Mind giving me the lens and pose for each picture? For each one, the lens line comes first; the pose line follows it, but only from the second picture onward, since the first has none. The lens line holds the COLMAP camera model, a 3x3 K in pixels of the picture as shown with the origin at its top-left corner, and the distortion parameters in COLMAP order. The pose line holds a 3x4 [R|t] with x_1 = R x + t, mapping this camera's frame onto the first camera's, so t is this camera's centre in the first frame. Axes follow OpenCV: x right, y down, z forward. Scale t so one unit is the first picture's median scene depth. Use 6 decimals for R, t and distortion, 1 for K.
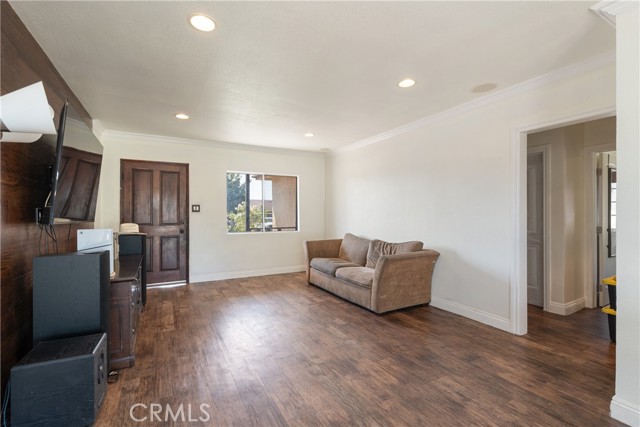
lens RADIAL K [[298.2, 0, 318.2], [0, 298.2, 213.7], [0, 0, 1]] dist [-0.000647, 0.001479]
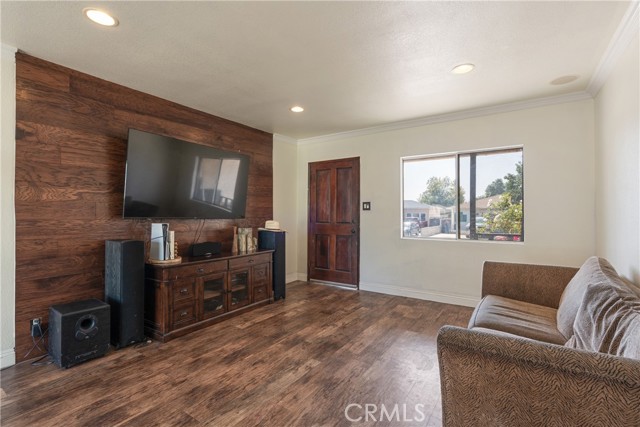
lens RADIAL K [[298.2, 0, 289.4], [0, 298.2, 213.2], [0, 0, 1]] dist [-0.000647, 0.001479]
pose [[0.440277, -0.001133, -0.897861, 0.320729], [-0.002515, 0.999994, -0.002495, 0.006617], [0.897859, 0.003356, 0.440271, 0.478411]]
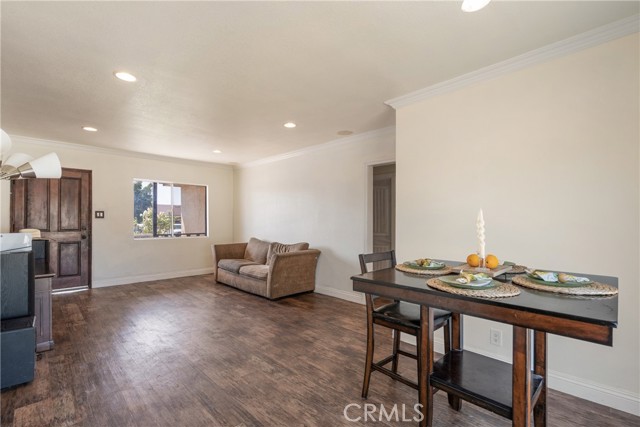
lens RADIAL K [[298.2, 0, 320.6], [0, 298.2, 221.9], [0, 0, 1]] dist [-0.000647, 0.001479]
pose [[0.959422, 0.004628, 0.281936, 0.030680], [-0.006082, 0.999972, 0.004284, -0.001978], [-0.281909, -0.005825, 0.959424, -0.220132]]
